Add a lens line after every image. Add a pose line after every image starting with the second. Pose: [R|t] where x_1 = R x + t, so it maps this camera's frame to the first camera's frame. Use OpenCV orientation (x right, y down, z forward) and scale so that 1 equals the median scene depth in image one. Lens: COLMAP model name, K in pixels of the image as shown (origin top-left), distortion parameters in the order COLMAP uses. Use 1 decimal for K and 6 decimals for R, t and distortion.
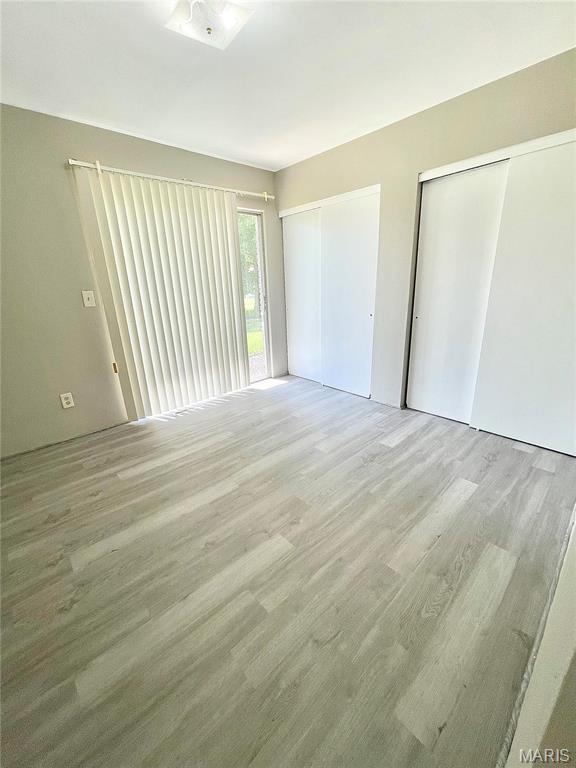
lens RADIAL K [[307.8, 0, 285.8], [0, 307.8, 384.0], [0, 0, 1]] dist [-0.002803, -0.000468]
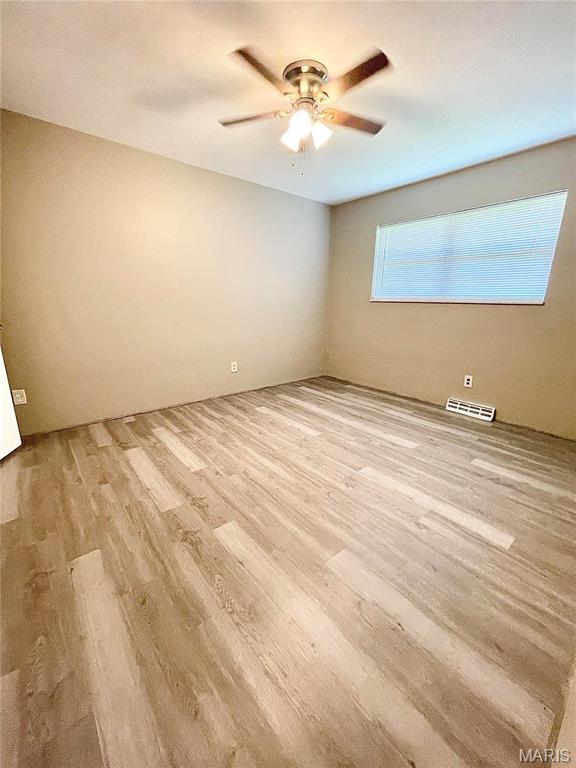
lens RADIAL K [[307.8, 0, 284.9], [0, 307.8, 384.9], [0, 0, 1]] dist [-0.002803, -0.000468]
pose [[-0.039317, 0.323233, -0.945502, 1.092398], [-0.282777, 0.903954, 0.320788, -0.301778], [0.958380, 0.279978, 0.055862, 0.809292]]
